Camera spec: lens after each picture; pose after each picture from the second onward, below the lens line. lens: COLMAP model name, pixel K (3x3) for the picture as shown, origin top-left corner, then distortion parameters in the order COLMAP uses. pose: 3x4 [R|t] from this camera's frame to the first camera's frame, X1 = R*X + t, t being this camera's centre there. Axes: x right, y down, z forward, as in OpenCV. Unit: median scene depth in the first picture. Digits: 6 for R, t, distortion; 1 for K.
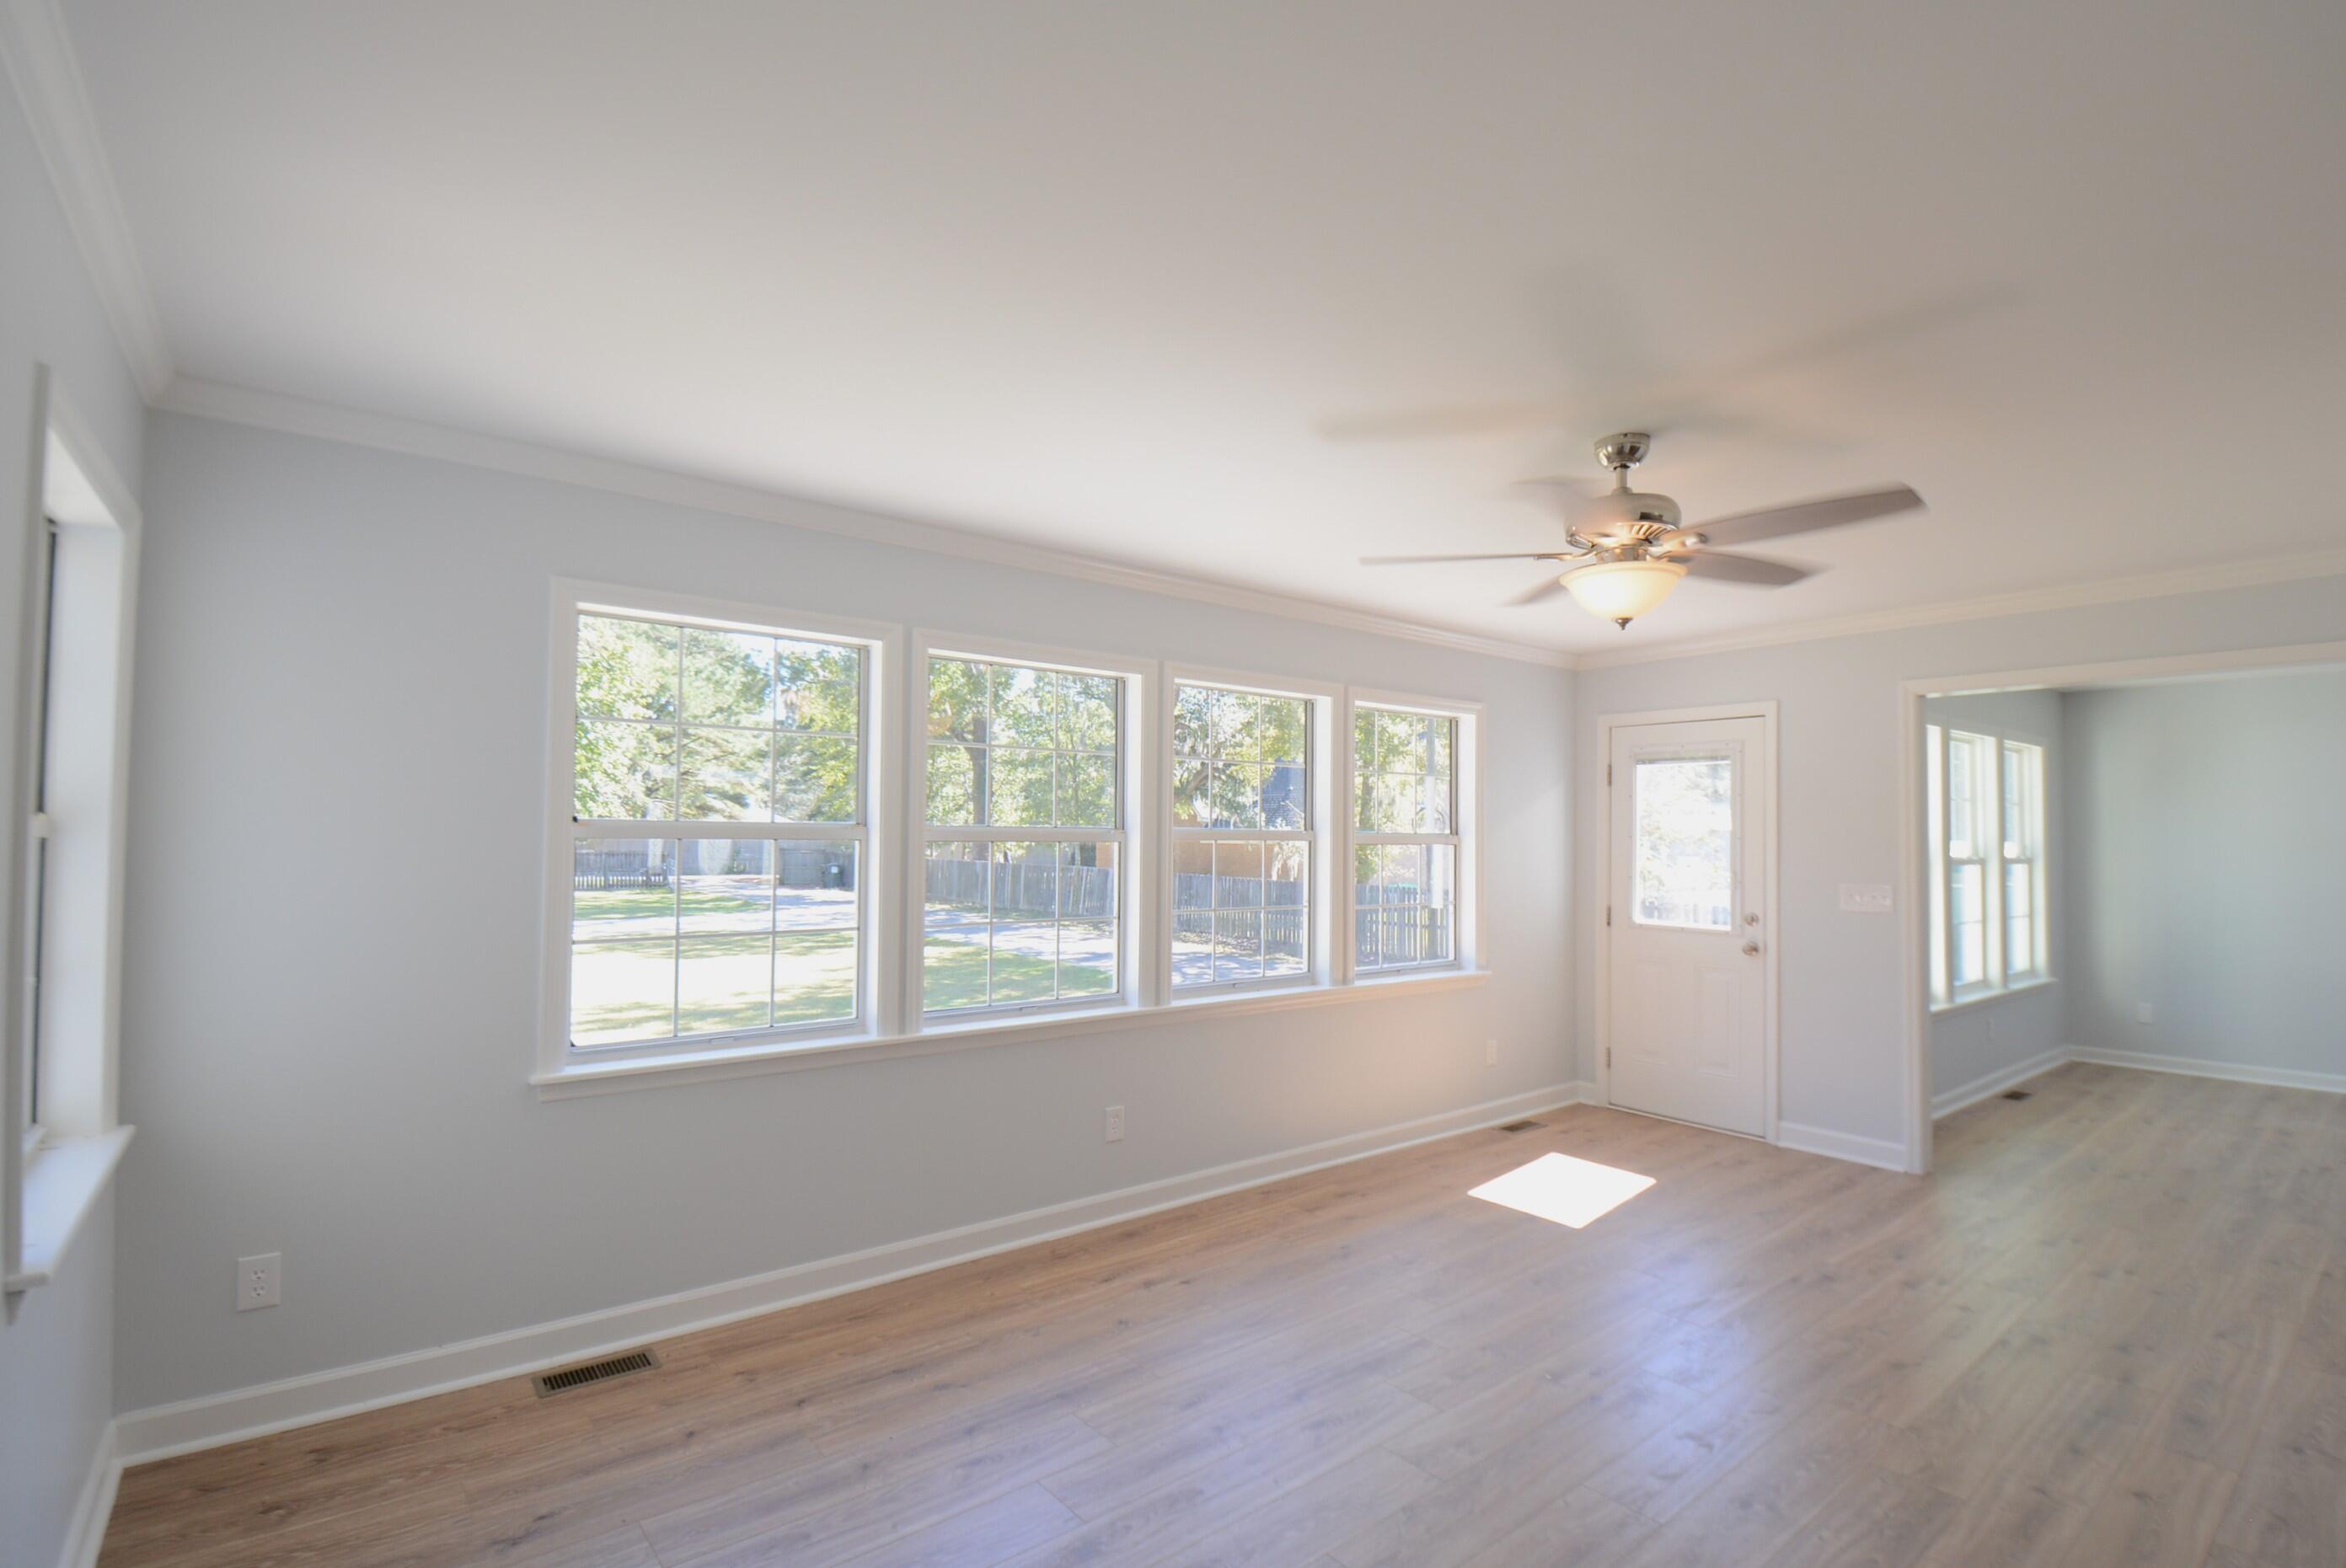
lens RADIAL K [[1097.4, 0, 1205.9], [0, 1097.4, 803.0], [0, 0, 1]] dist [0.014797, -0.021678]
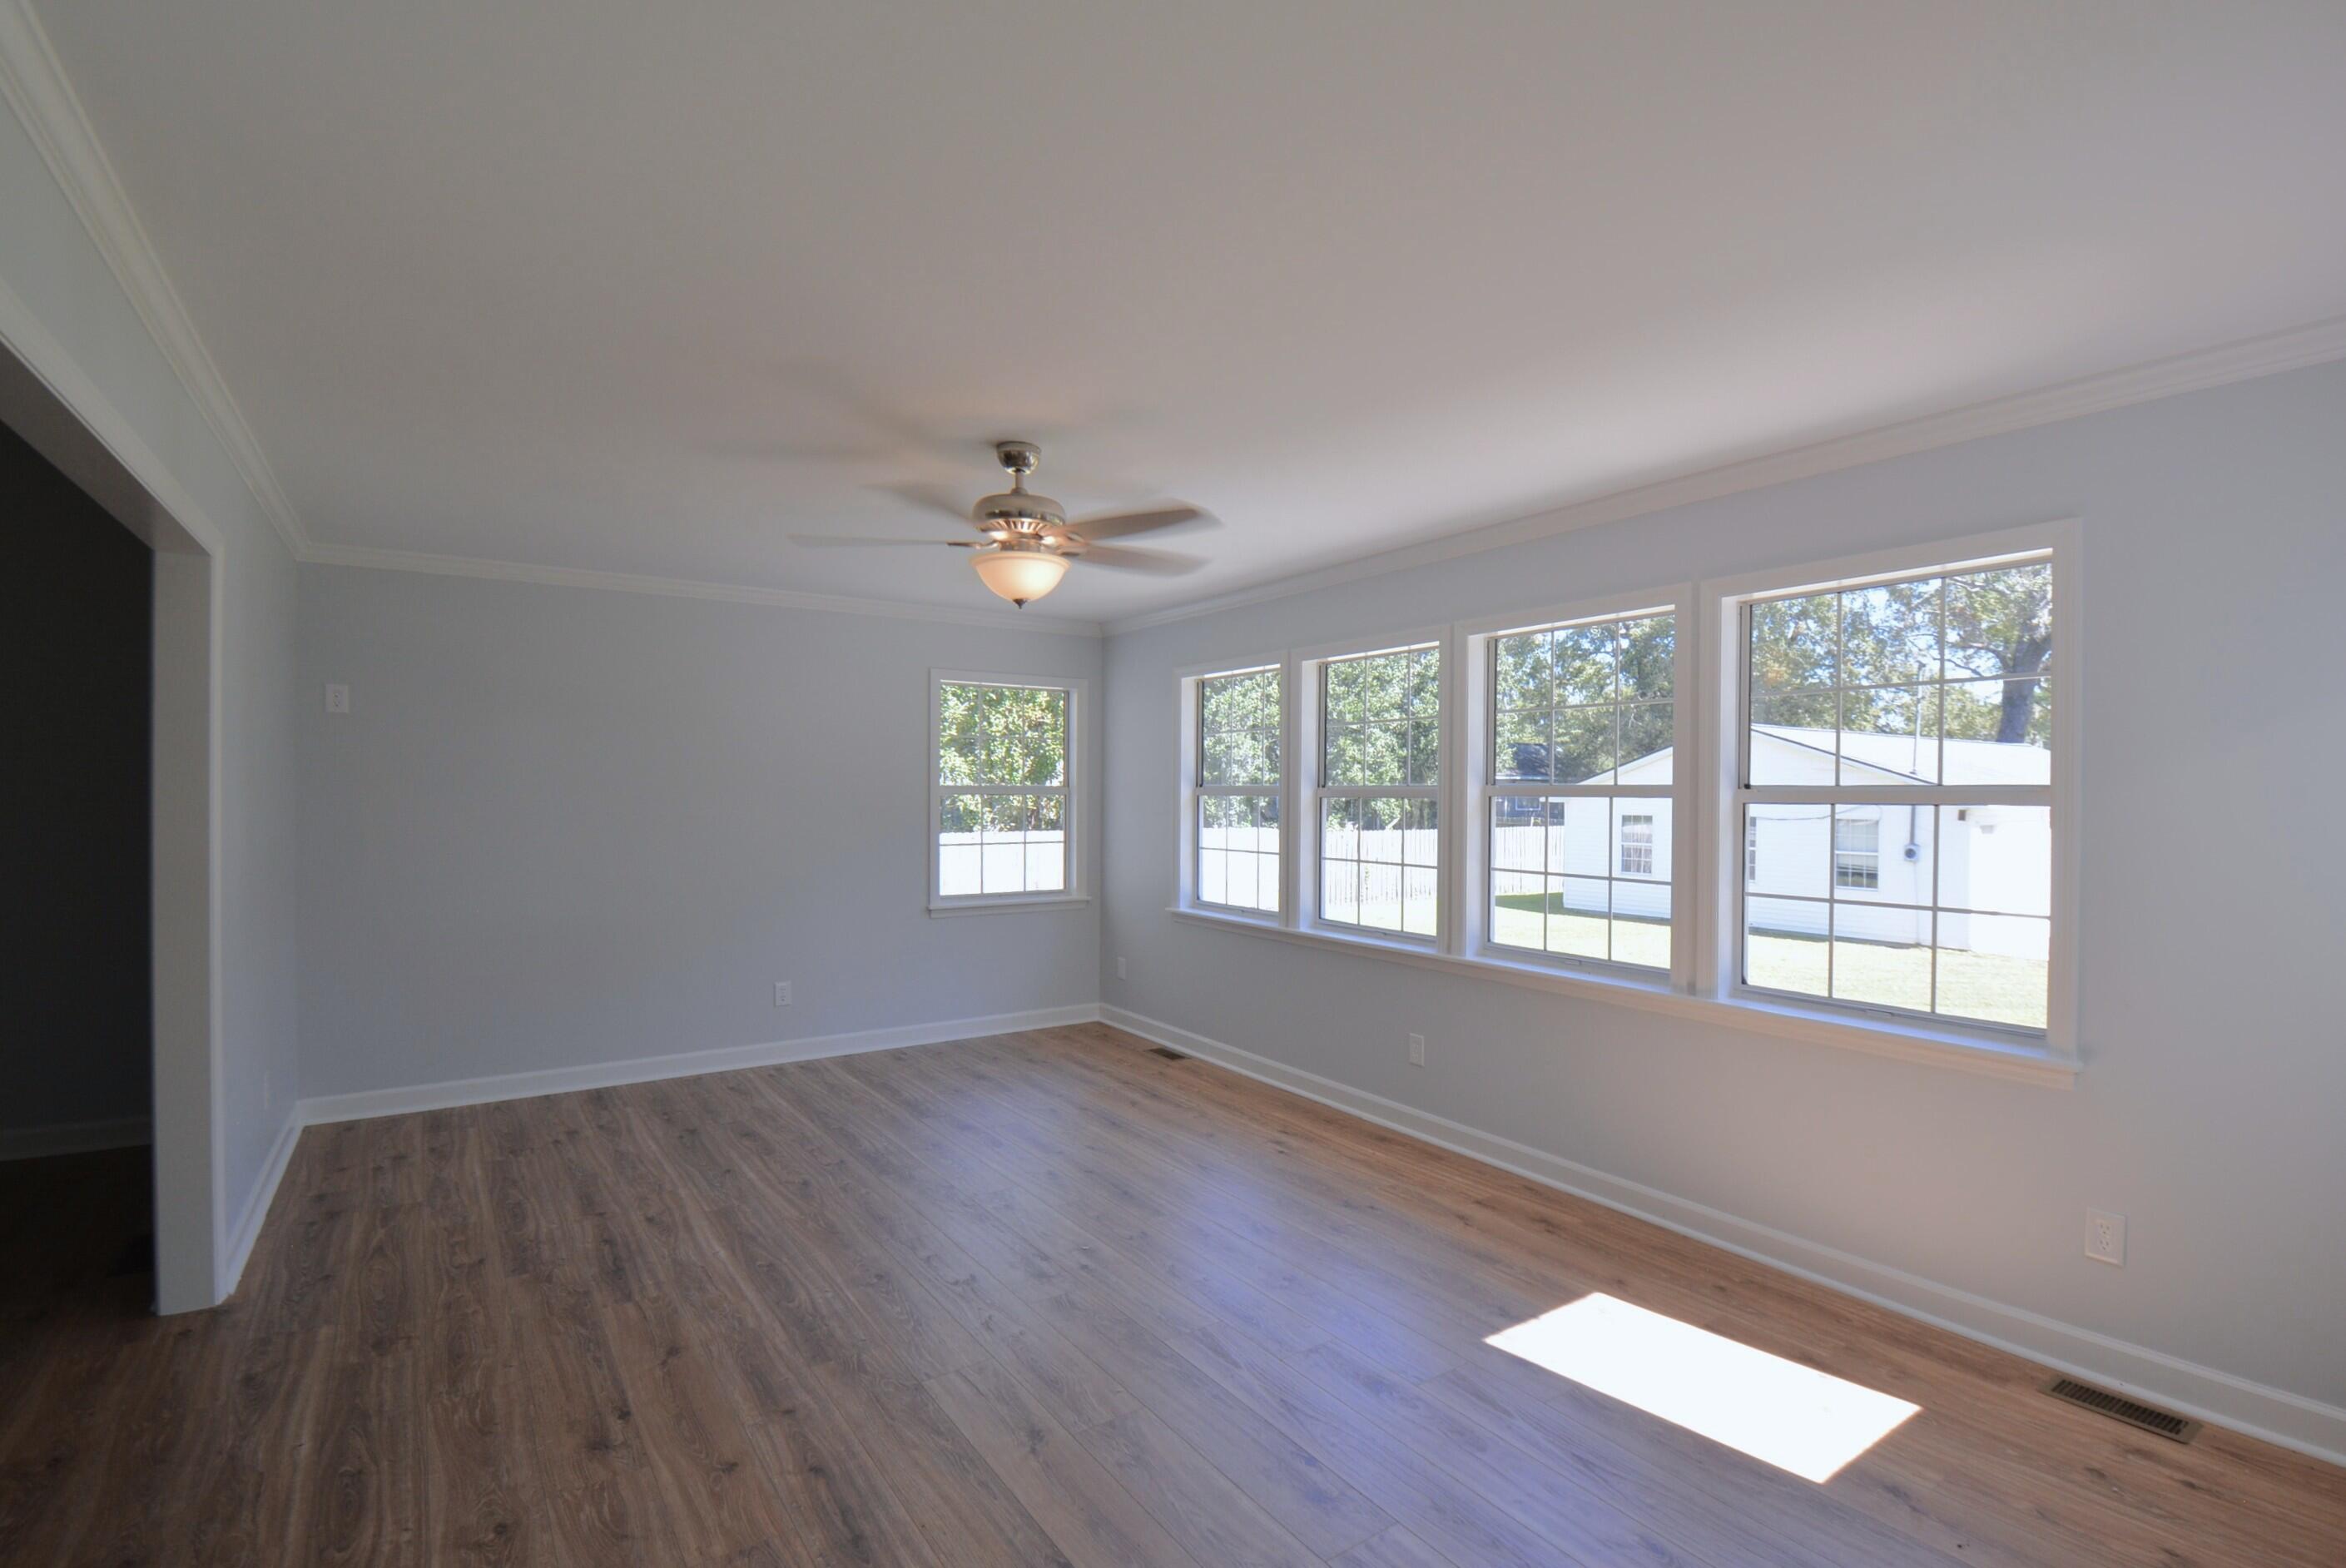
lens RADIAL K [[1081.1, 0, 1201.8], [0, 1081.1, 809.6], [0, 0, 1]] dist [-0.000802, -0.000238]
pose [[-0.078922, 0.004231, -0.996872, 0.904284], [0.023460, 0.999722, 0.002385, 0.034493], [0.996605, -0.023198, -0.078999, 0.765829]]
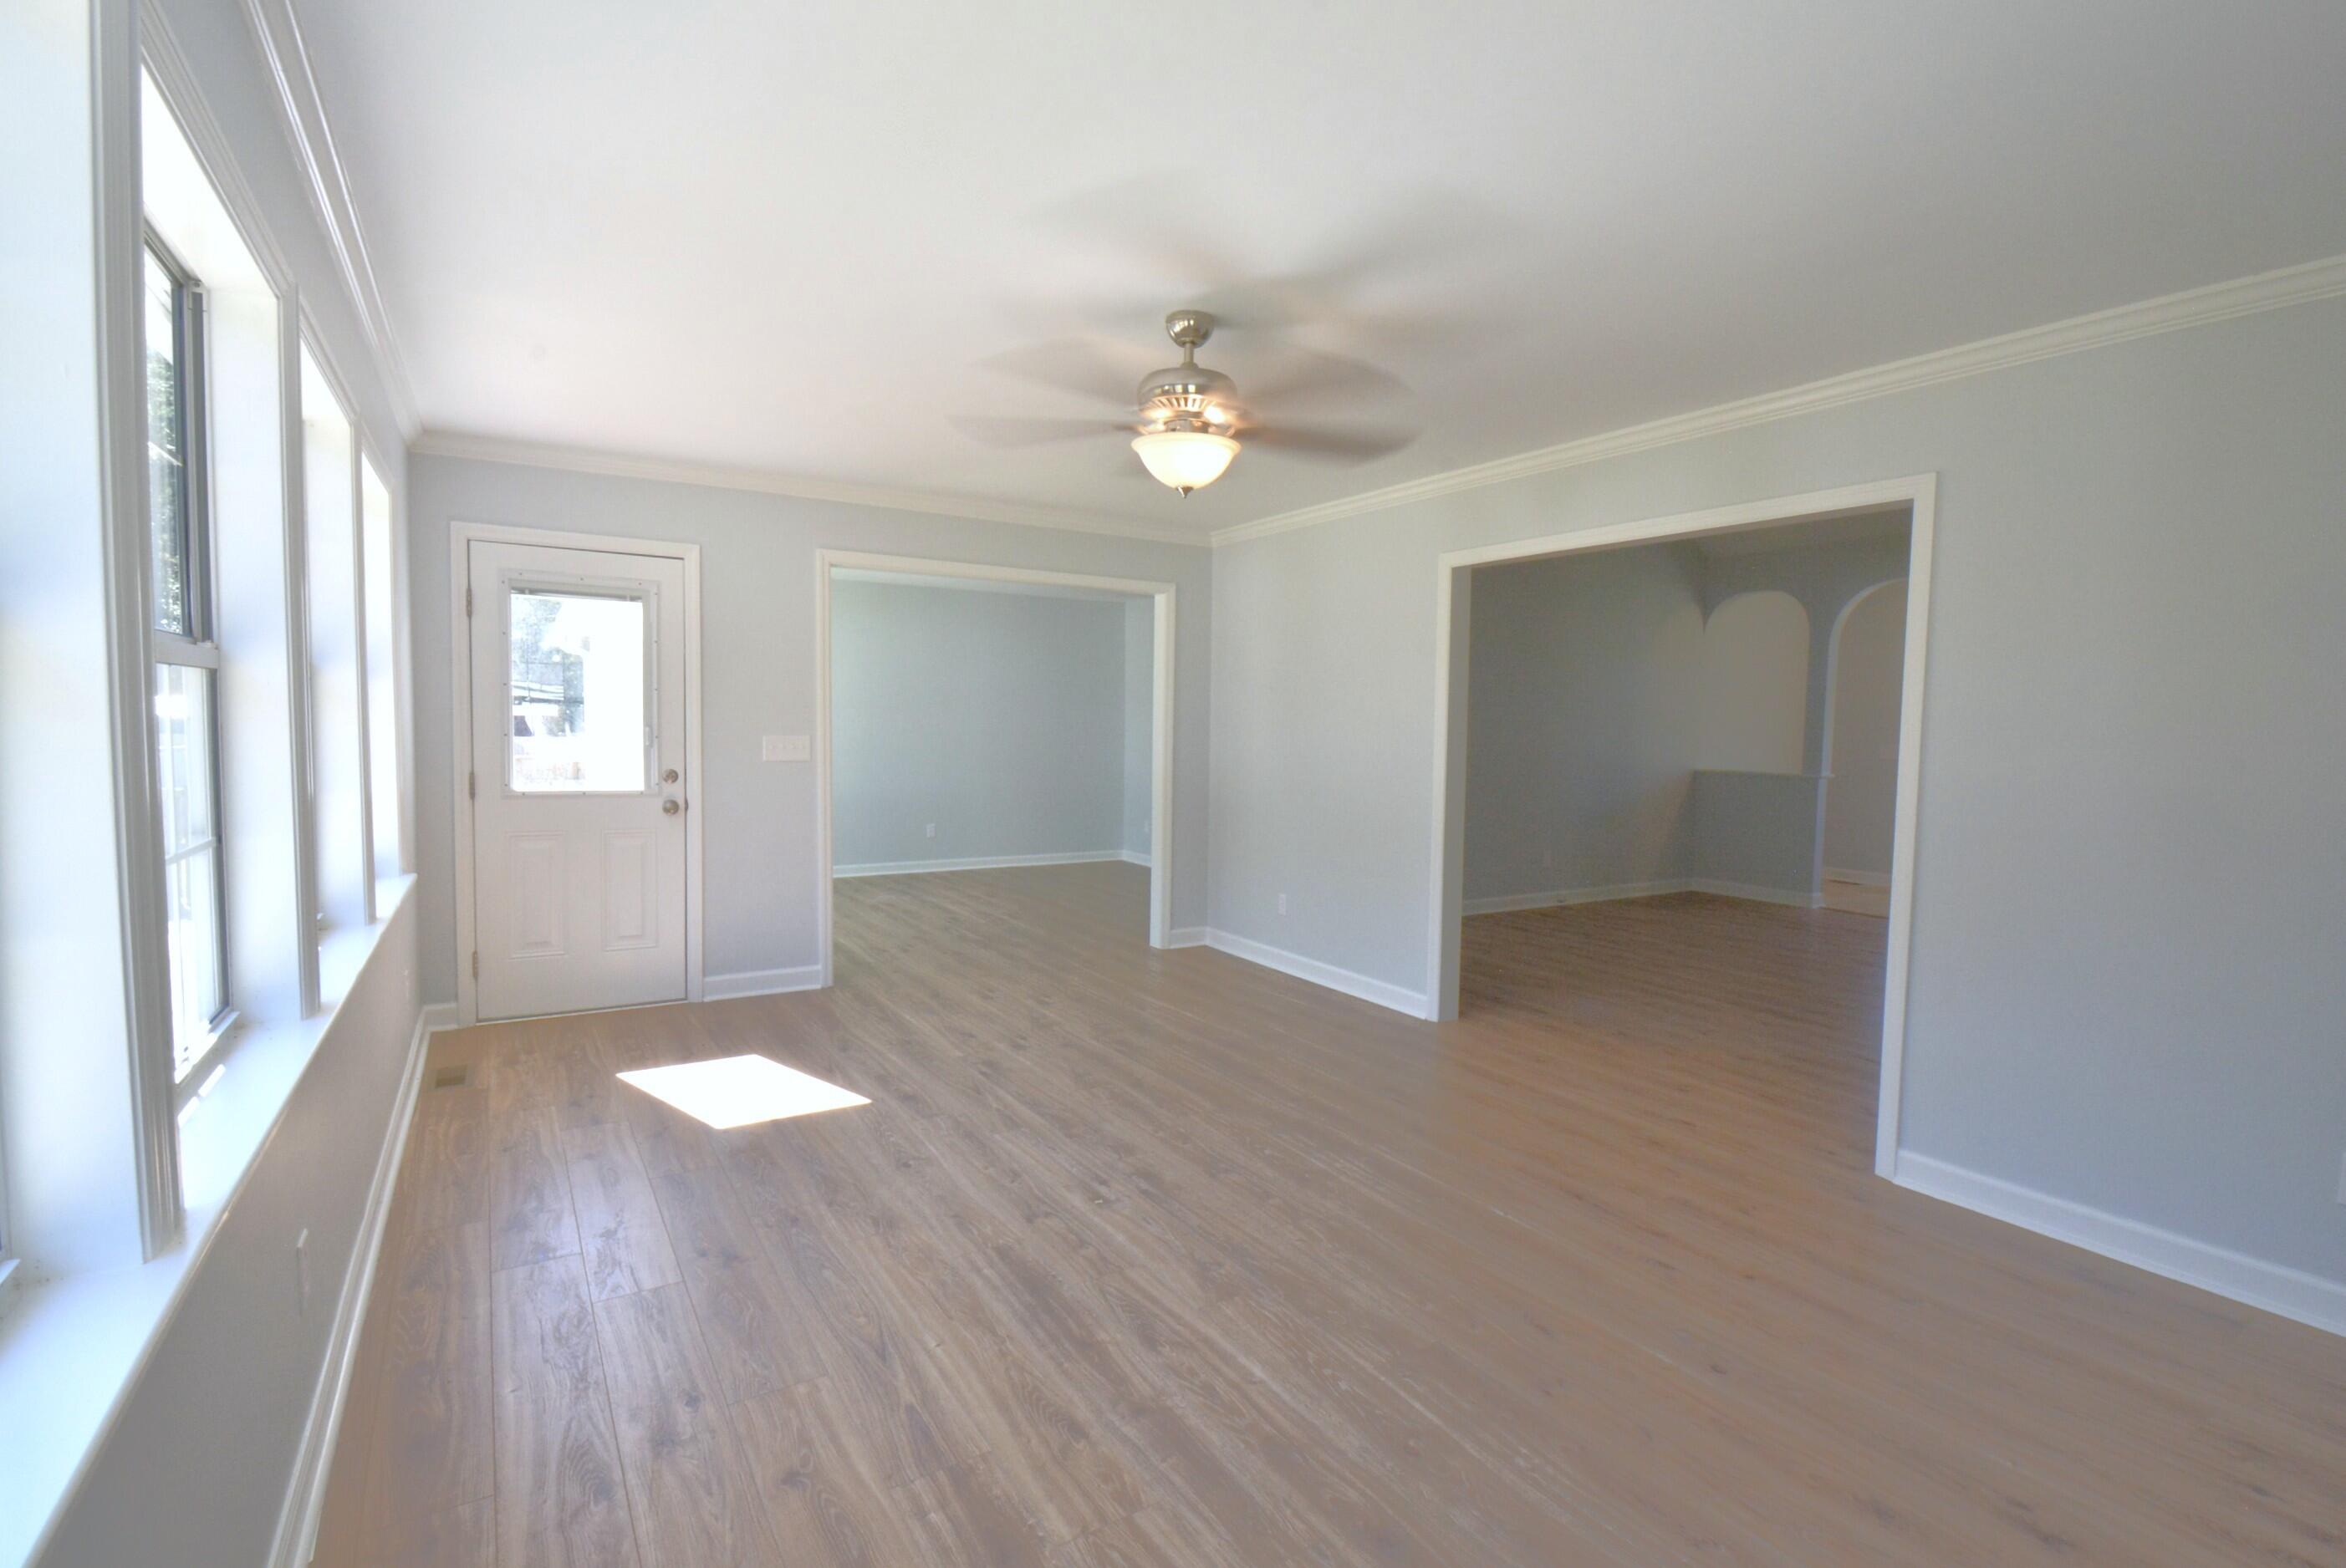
lens RADIAL K [[1090.8, 0, 1206.3], [0, 1090.8, 783.3], [0, 0, 1]] dist [0.000269, -0.000047]
pose [[0.117016, -0.065725, 0.990953, -0.425635], [-0.046735, 0.996338, 0.071601, 0.027296], [-0.992030, -0.054690, 0.113516, 0.502573]]
